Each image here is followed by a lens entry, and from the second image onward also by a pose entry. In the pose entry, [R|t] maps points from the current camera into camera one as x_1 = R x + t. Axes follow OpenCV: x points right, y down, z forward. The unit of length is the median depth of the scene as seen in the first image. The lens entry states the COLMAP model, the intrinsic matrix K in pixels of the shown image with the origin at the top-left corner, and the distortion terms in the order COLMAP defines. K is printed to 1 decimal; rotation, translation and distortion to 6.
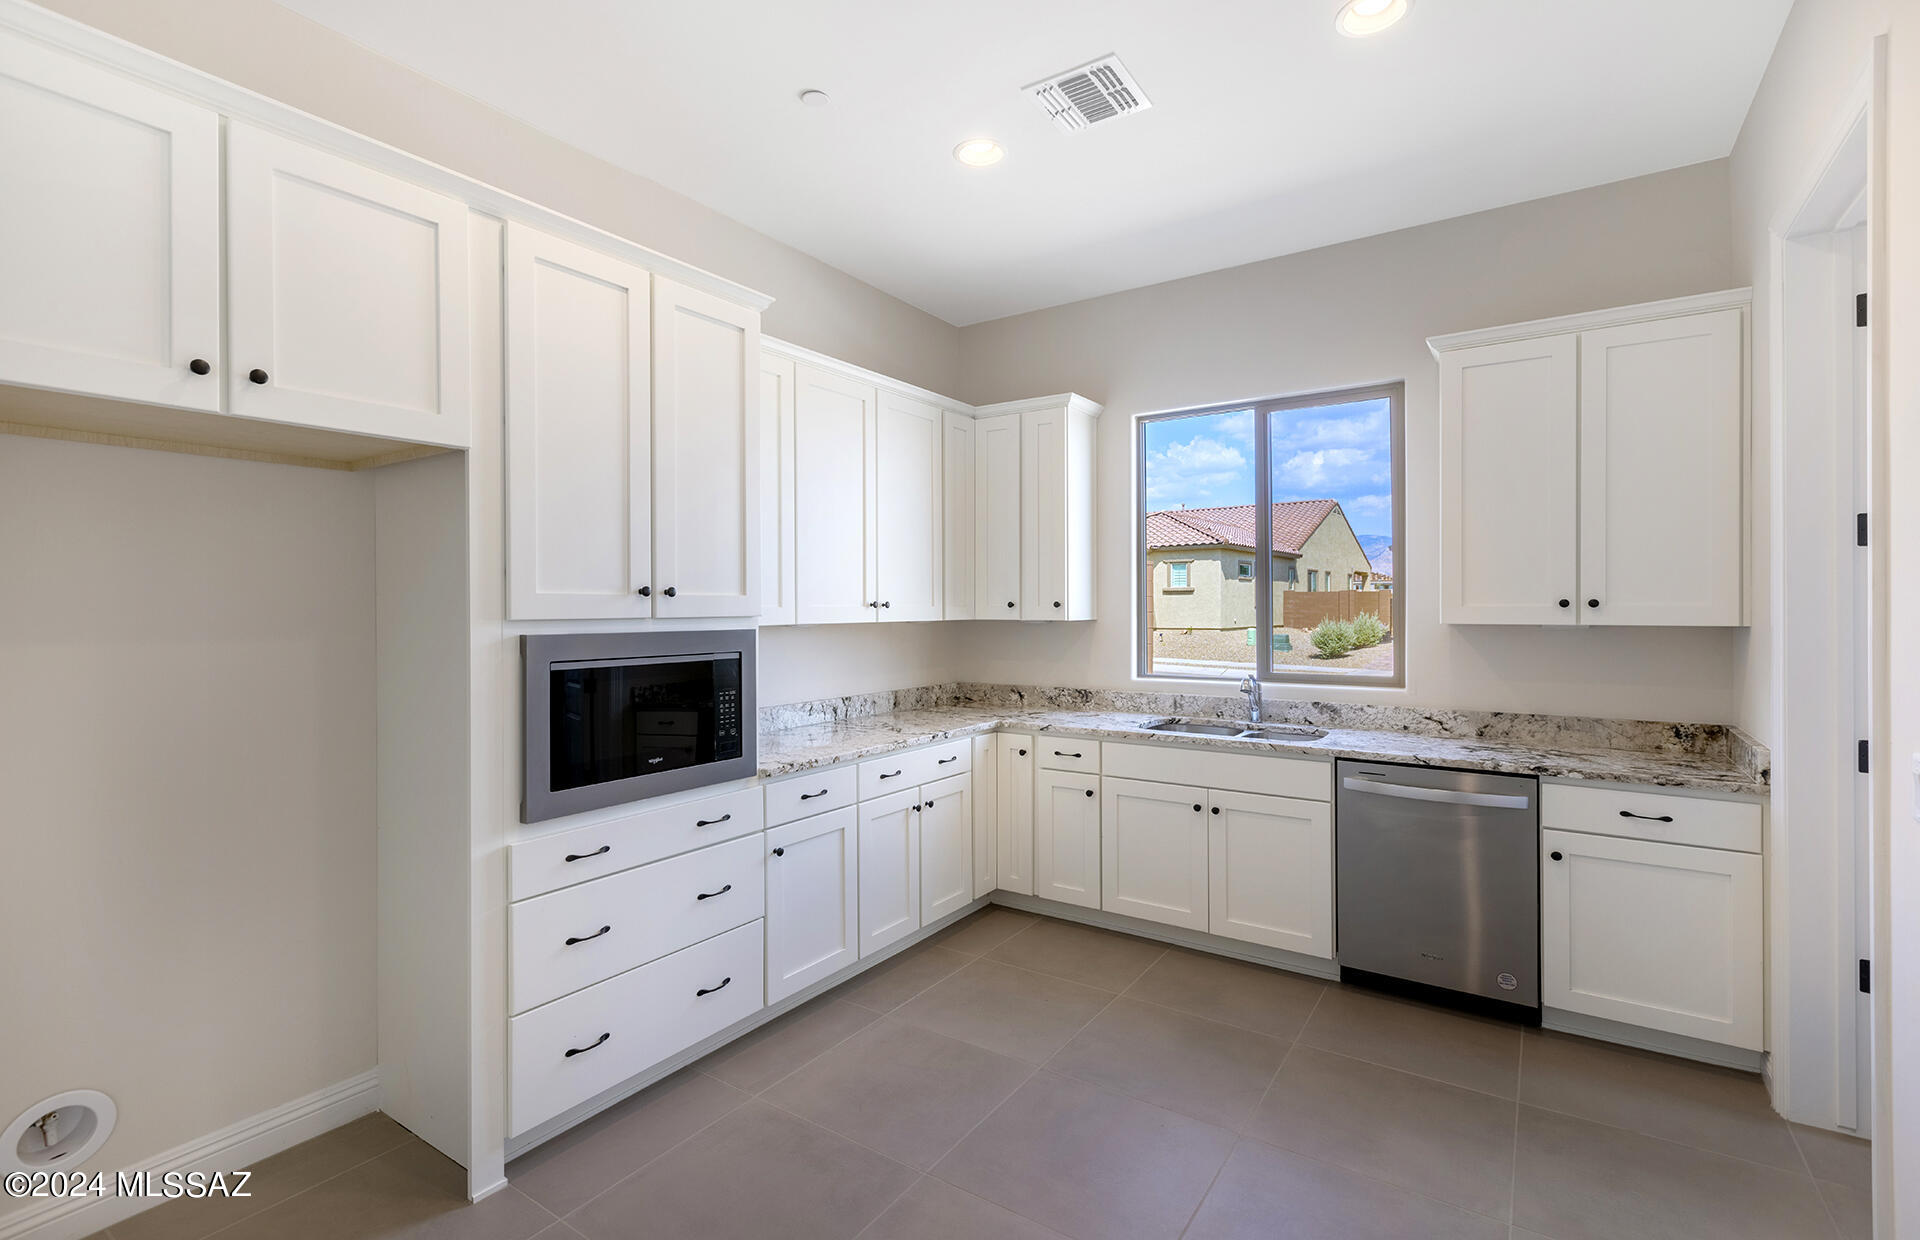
lens RADIAL K [[872.1, 0, 960.0], [0, 872.1, 620.0], [0, 0, 1]] dist [-0.002074, -0.000270]
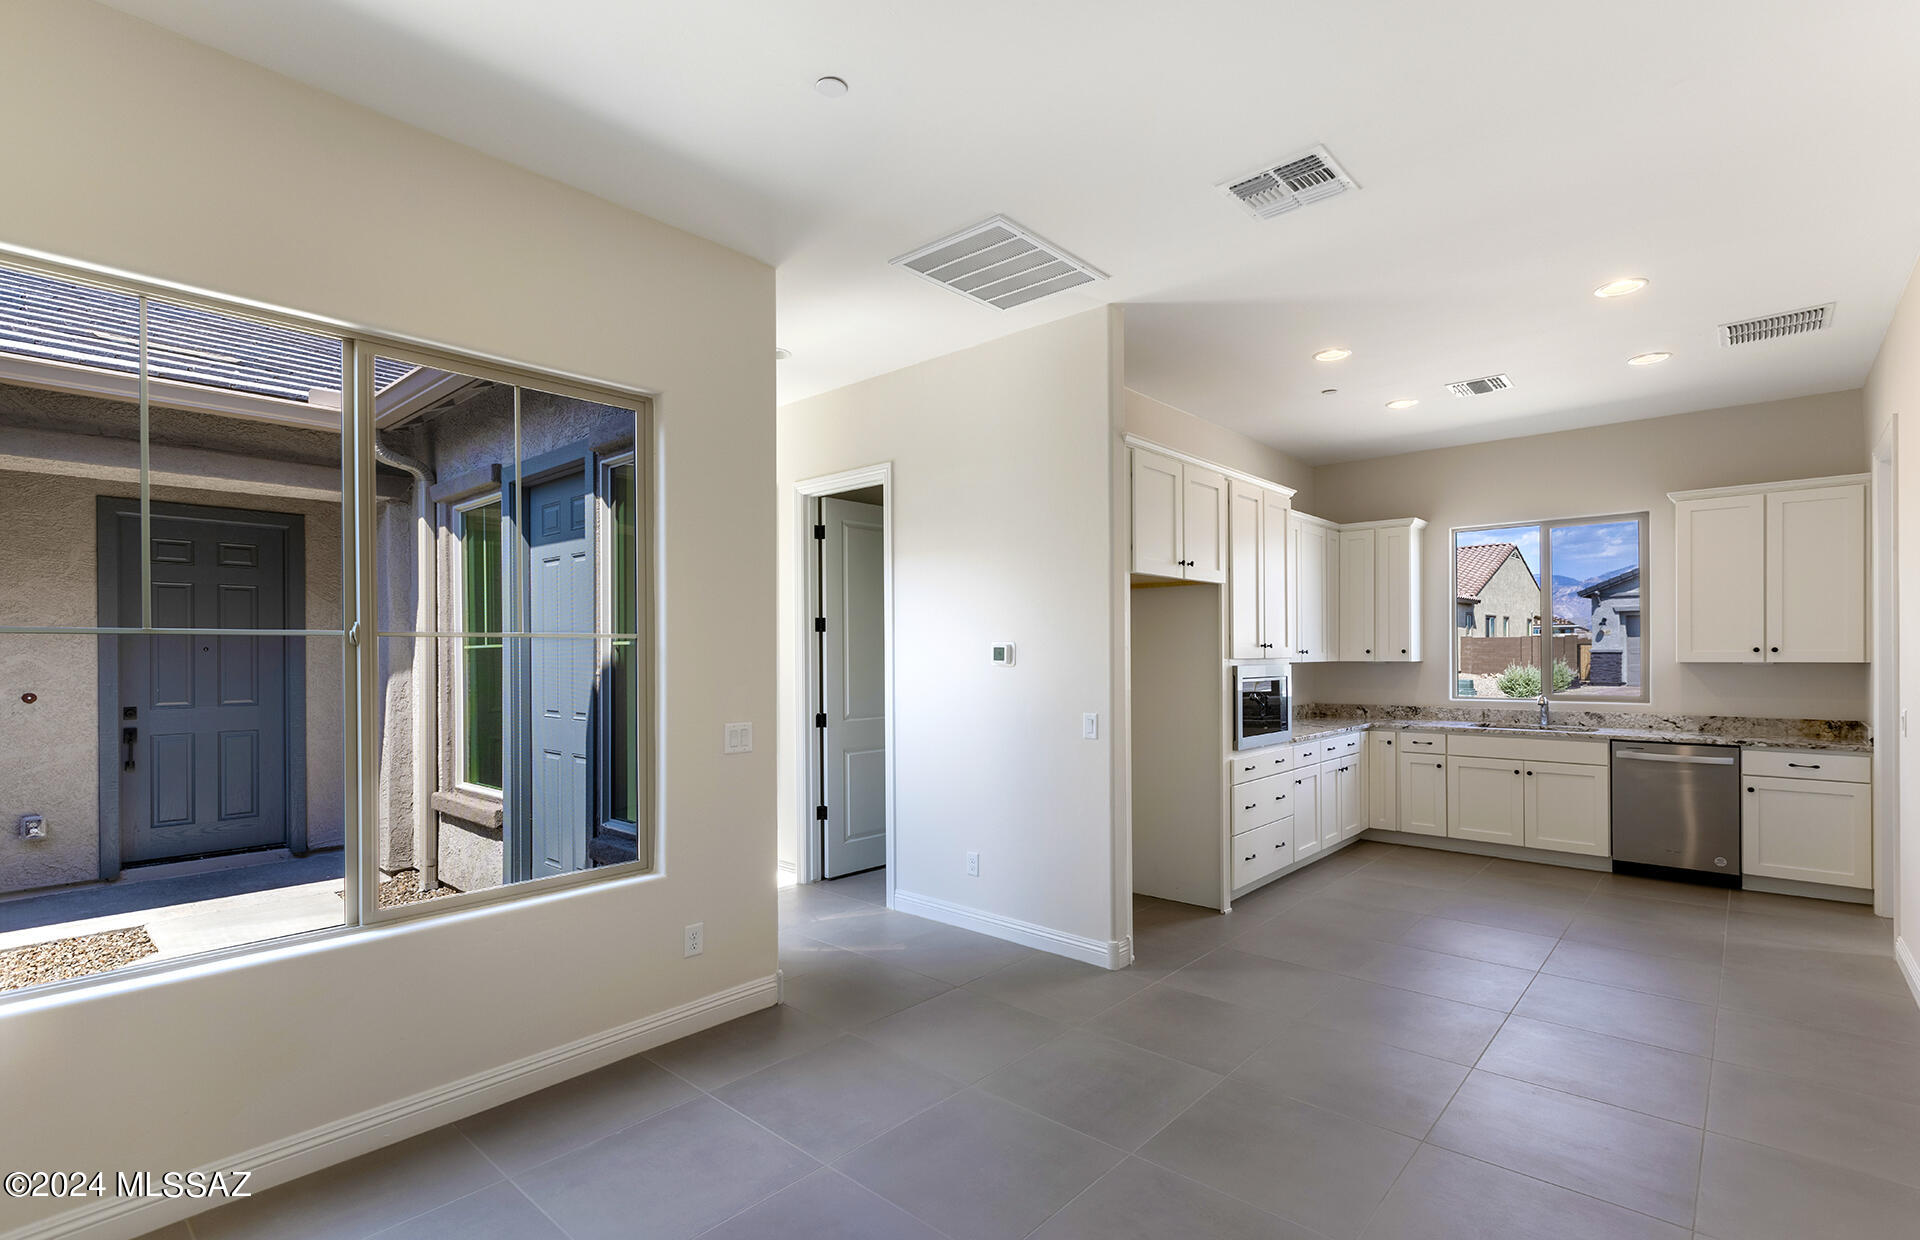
lens RADIAL K [[891.2, 0, 957.0], [0, 891.2, 668.3], [0, 0, 1]] dist [0.000135, -0.006277]
pose [[0.990448, -0.000744, -0.137884, -0.569449], [0.000883, 0.999999, 0.000942, 0.013037], [0.137884, -0.001055, 0.990448, -0.863527]]
